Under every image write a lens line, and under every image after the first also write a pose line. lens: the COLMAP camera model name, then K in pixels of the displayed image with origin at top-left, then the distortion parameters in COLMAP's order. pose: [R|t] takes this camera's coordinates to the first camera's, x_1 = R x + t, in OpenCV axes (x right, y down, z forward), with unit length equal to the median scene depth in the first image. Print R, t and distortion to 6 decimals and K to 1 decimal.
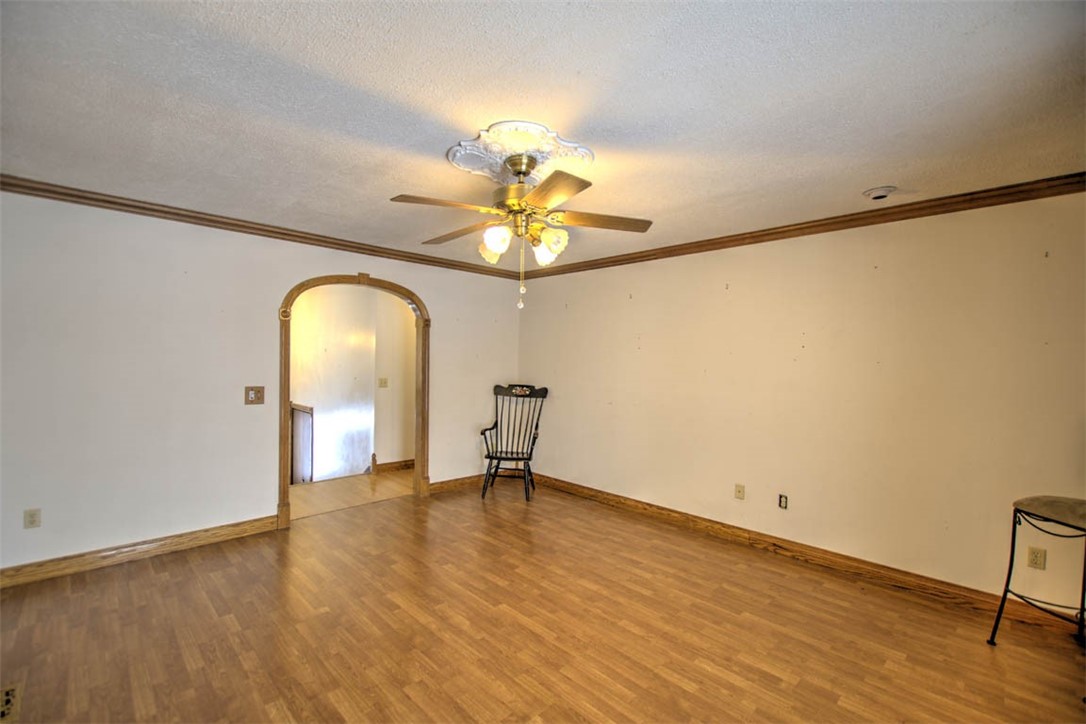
lens RADIAL K [[473.0, 0, 540.9], [0, 473.0, 366.4], [0, 0, 1]] dist [0.015884, -0.007742]
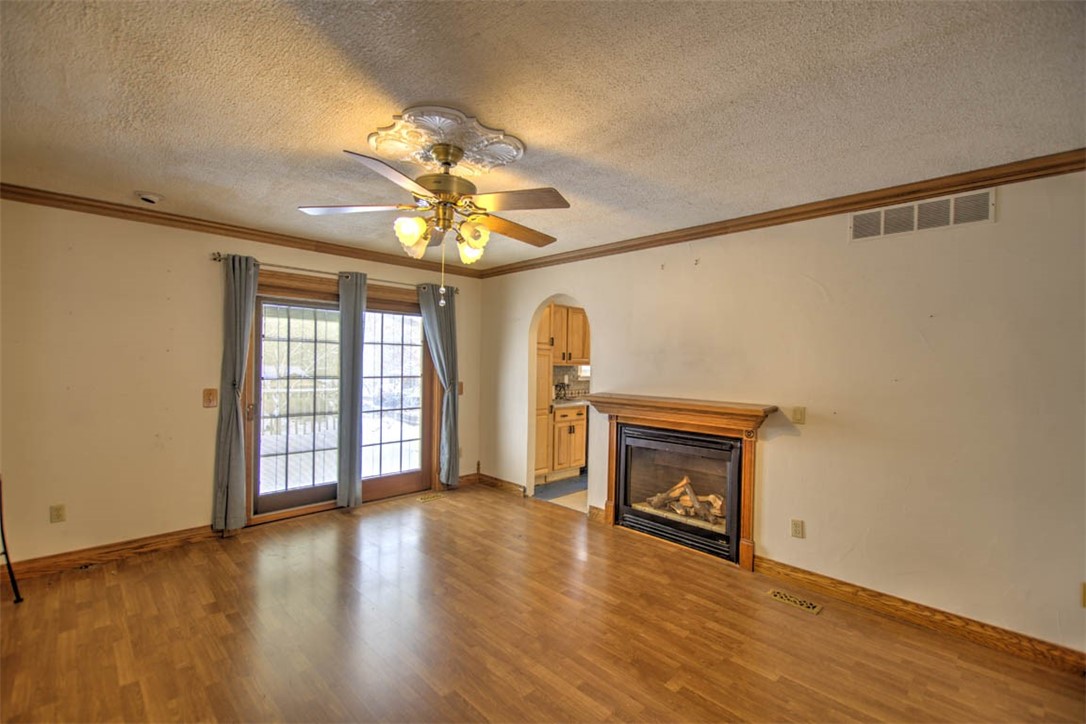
lens RADIAL K [[473.0, 0, 540.9], [0, 473.0, 366.4], [0, 0, 1]] dist [0.015884, -0.007742]
pose [[-0.999399, -0.034480, 0.003546, -0.237355], [-0.034397, 0.999180, 0.021379, -0.028075], [-0.004281, 0.021244, -0.999765, 1.888357]]
